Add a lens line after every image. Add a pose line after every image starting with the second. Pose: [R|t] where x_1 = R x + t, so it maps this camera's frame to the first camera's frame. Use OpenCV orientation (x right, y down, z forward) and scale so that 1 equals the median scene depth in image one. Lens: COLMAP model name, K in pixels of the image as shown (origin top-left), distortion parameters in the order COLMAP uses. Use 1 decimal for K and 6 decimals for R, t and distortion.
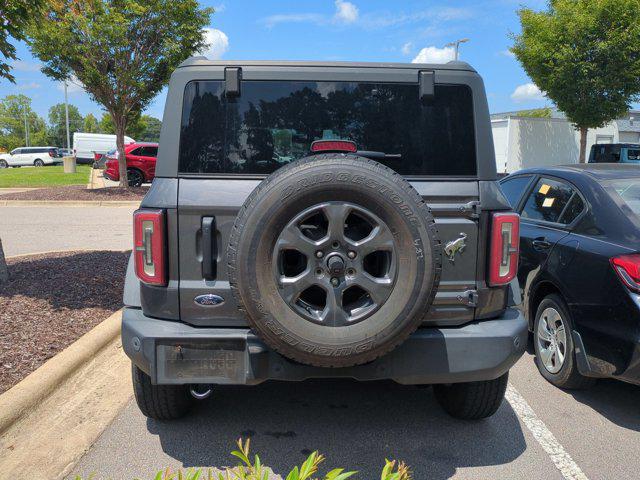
lens RADIAL K [[663.4, 0, 417.8], [0, 663.4, 241.2], [0, 0, 1]] dist [0.017964, 0.025193]
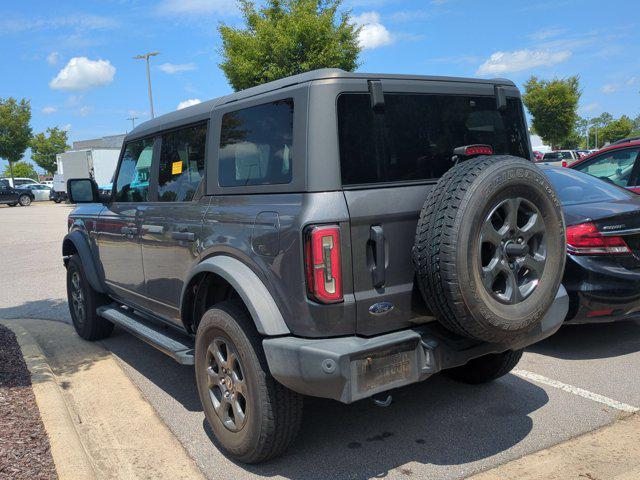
lens RADIAL K [[663.4, 0, 417.8], [0, 663.4, 241.2], [0, 0, 1]] dist [0.017964, 0.025193]
pose [[0.787647, -0.121278, 0.604072, -0.865277], [0.137392, 0.990321, 0.019679, -0.023931], [-0.600612, 0.067495, 0.796687, 0.151437]]
